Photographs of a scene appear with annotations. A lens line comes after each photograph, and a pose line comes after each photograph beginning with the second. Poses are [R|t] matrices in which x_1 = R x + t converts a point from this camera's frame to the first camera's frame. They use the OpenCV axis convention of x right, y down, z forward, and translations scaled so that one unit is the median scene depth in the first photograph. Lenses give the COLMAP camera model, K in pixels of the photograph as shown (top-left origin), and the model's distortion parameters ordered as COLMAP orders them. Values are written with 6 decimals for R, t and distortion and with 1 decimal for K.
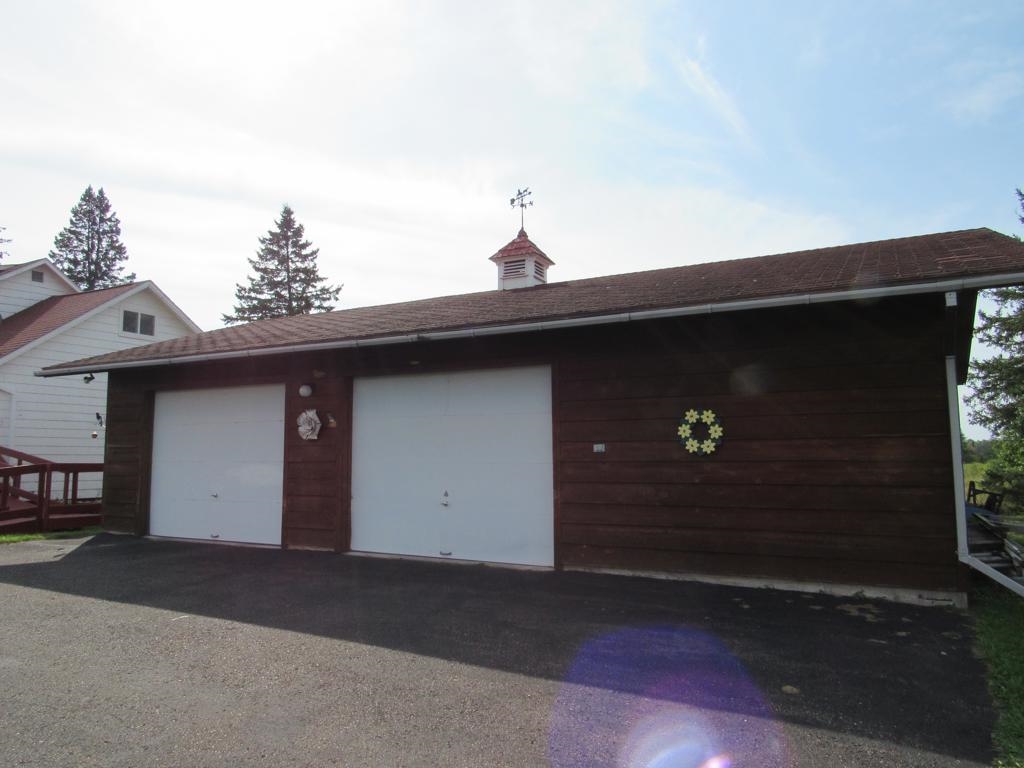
lens RADIAL K [[732.0, 0, 512.0], [0, 732.0, 384.0], [0, 0, 1]] dist [-0.035397, 0.031667]
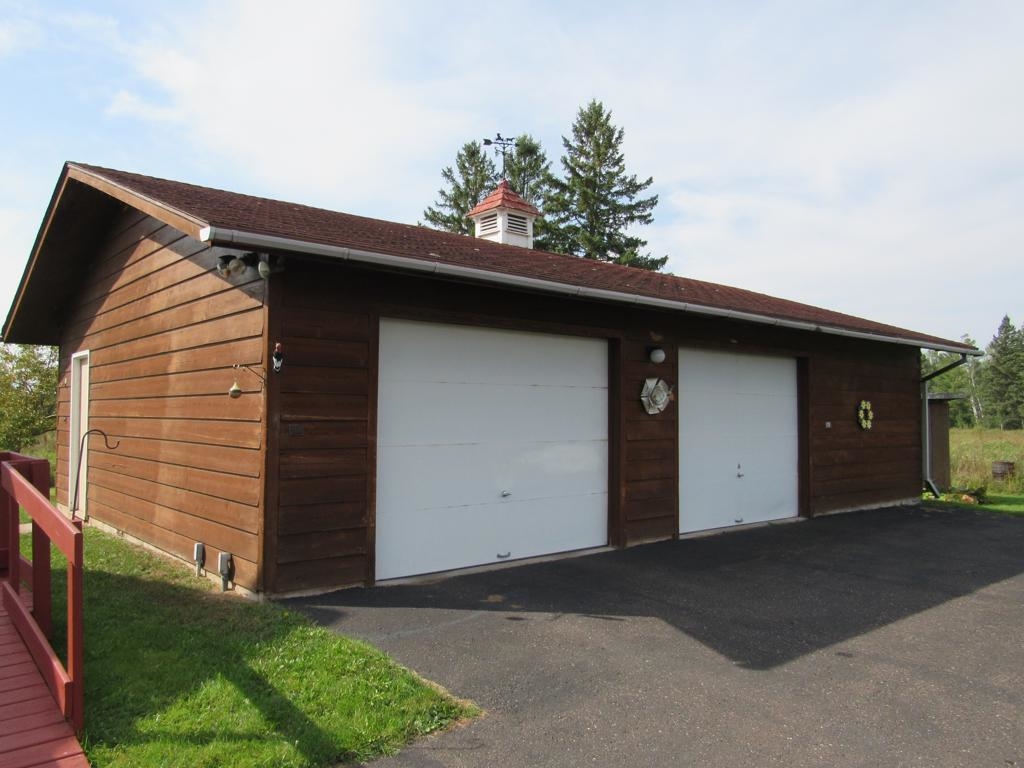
lens RADIAL K [[732.0, 0, 512.0], [0, 732.0, 384.0], [0, 0, 1]] dist [-0.035397, 0.031667]
pose [[0.412826, 0.040724, 0.909899, -1.216924], [-0.101528, 0.994831, 0.001538, 0.061565], [-0.905134, -0.093015, 0.414827, 0.866641]]
